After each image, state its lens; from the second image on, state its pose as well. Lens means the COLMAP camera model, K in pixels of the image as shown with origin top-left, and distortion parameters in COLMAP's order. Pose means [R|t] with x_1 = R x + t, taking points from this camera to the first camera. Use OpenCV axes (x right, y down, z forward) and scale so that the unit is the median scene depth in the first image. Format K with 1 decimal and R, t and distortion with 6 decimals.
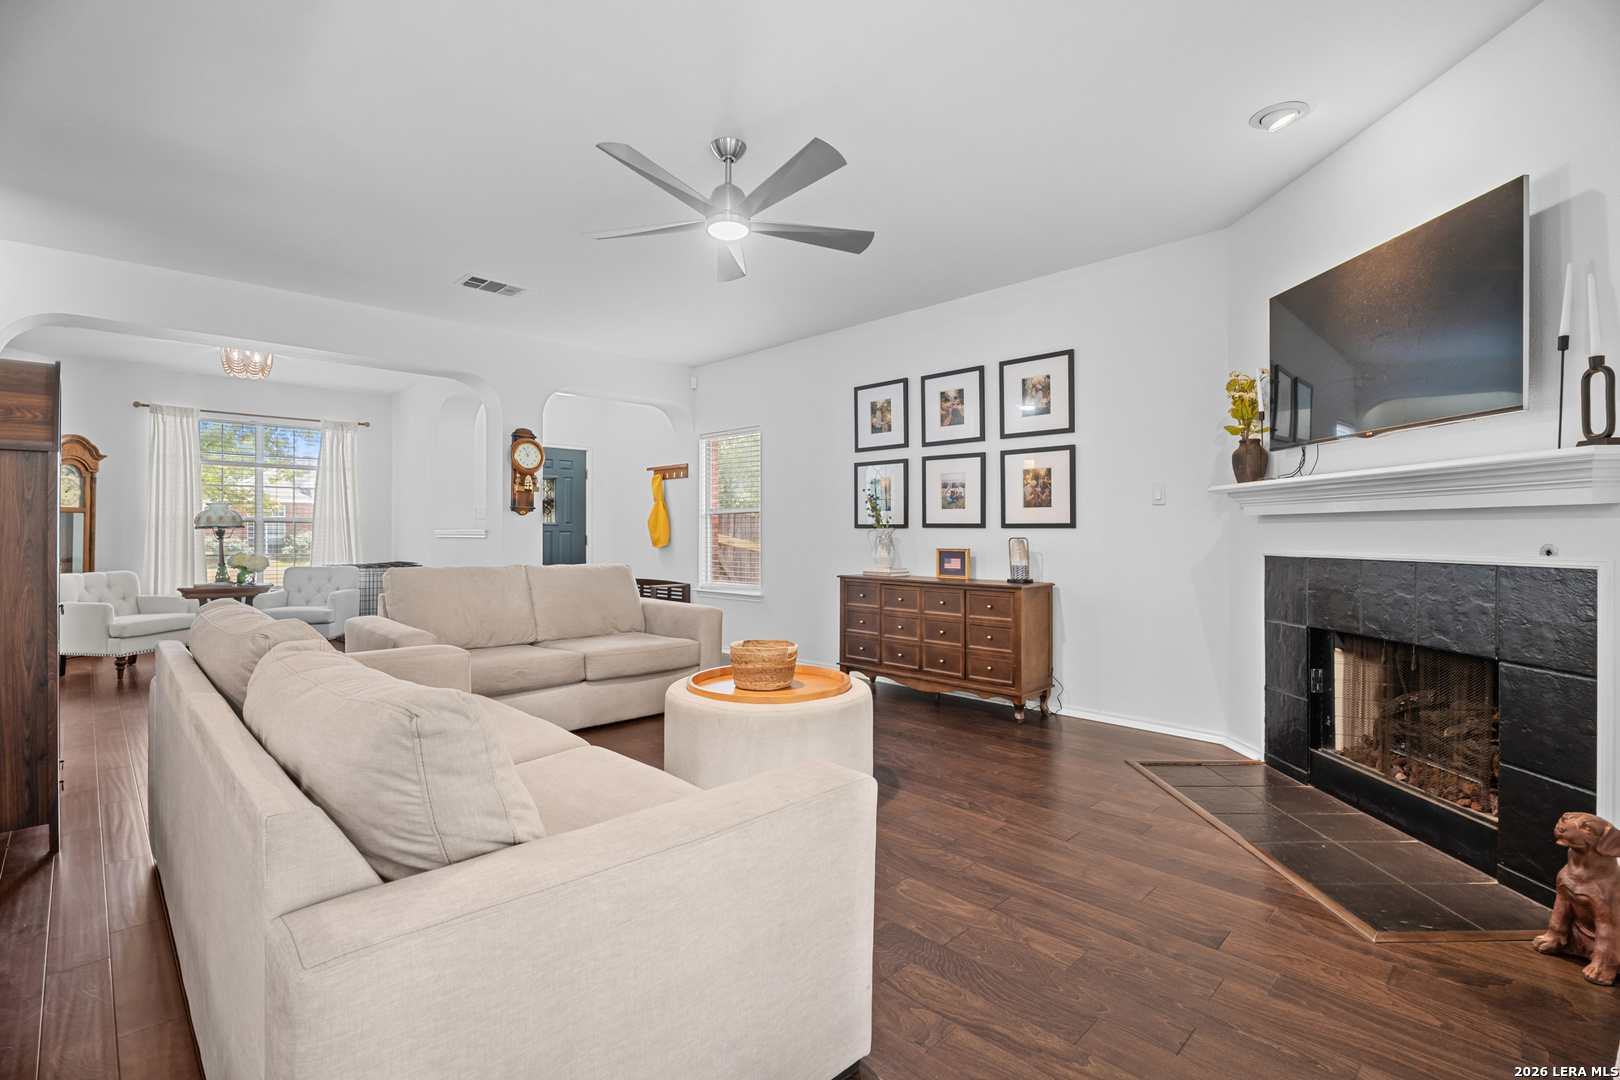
lens RADIAL K [[725.9, 0, 808.8], [0, 725.9, 535.0], [0, 0, 1]] dist [0.000811, 0.000768]
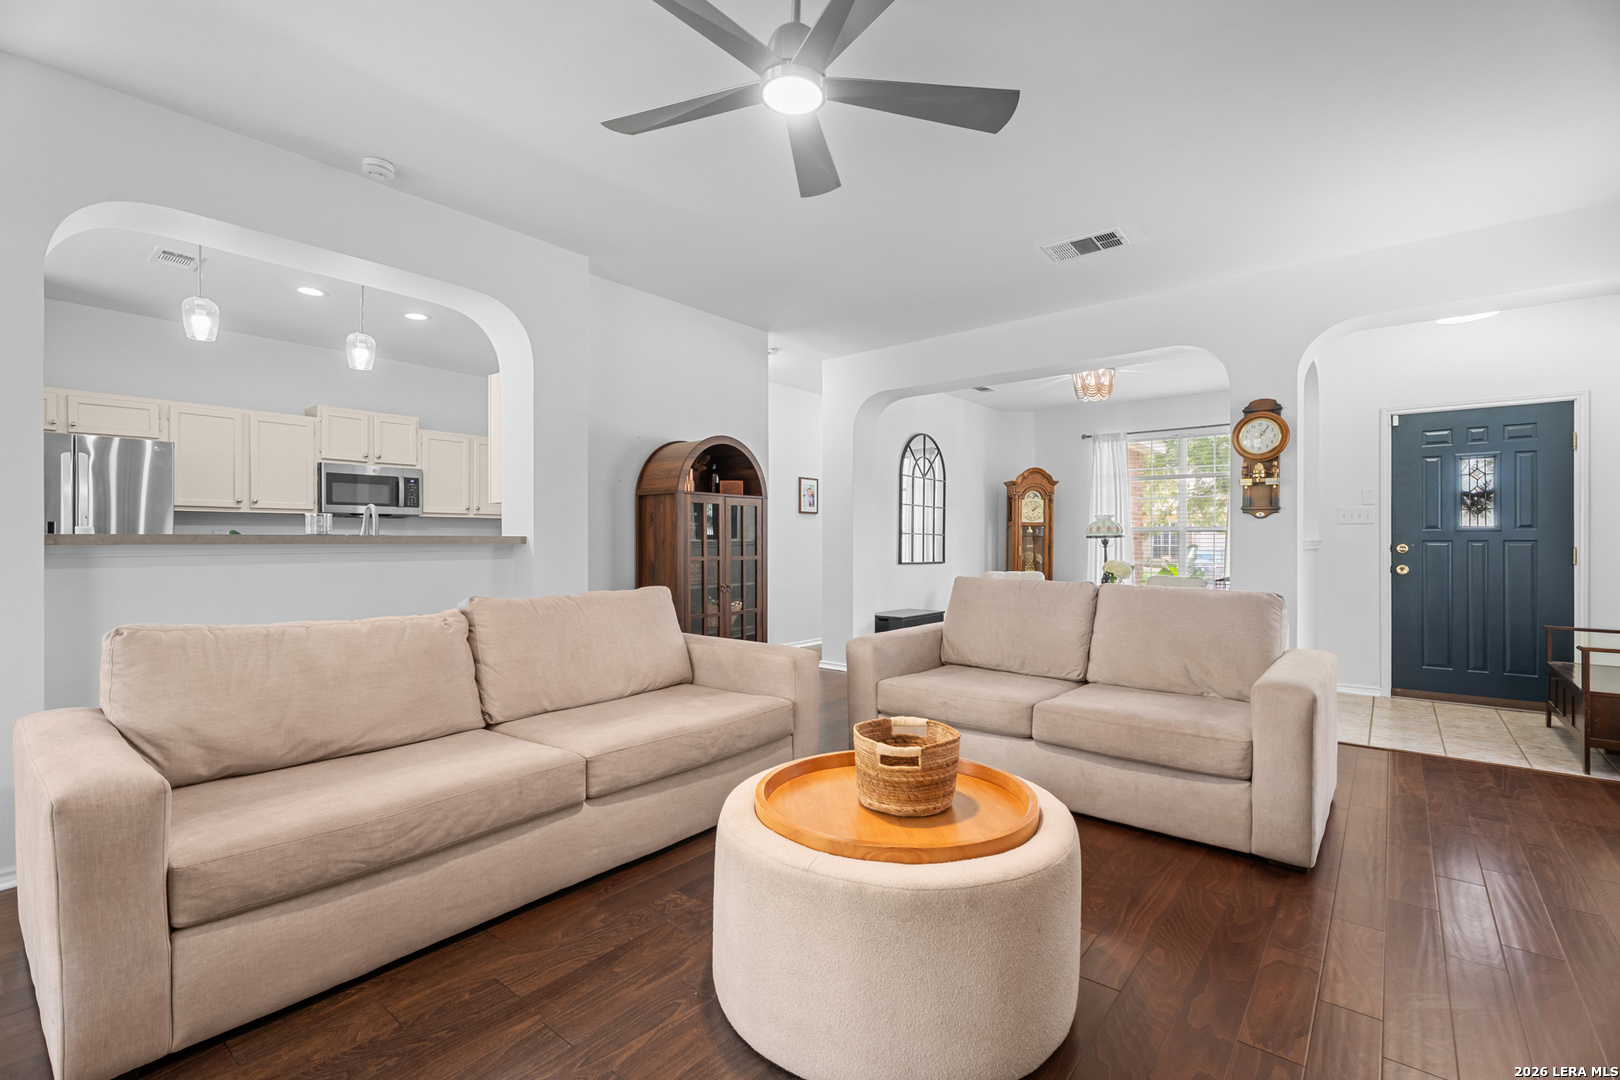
lens RADIAL K [[725.9, 0, 815.7], [0, 725.9, 543.3], [0, 0, 1]] dist [0.000811, 0.000768]
pose [[0.135874, 0.003343, -0.990720, 0.239064], [-0.006457, 0.999976, 0.002489, -0.000533], [0.990705, 0.006059, 0.135893, 0.406602]]
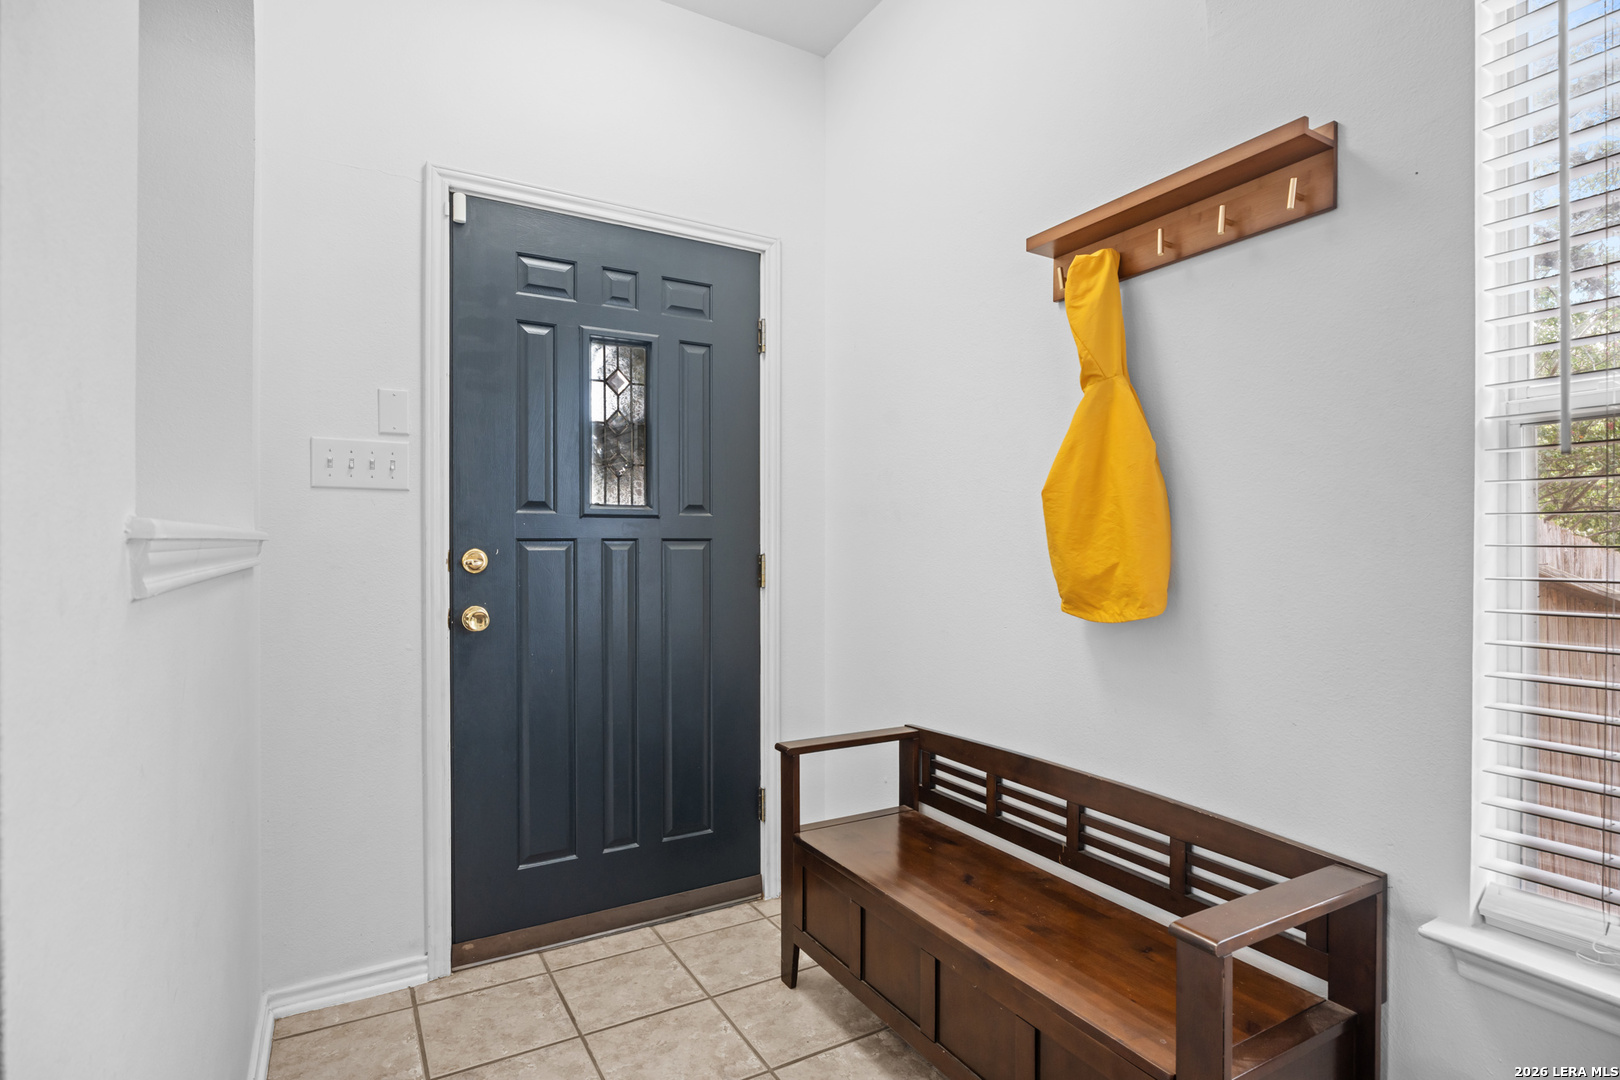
lens RADIAL K [[829.8, 0, 809.4], [0, 829.8, 542.3], [0, 0, 1]] dist [-0.007891, -0.000864]
pose [[0.969675, -0.002342, -0.244389, -0.264246], [0.000910, 0.999982, -0.005974, -0.002306], [0.244398, 0.005570, 0.969659, 0.873884]]
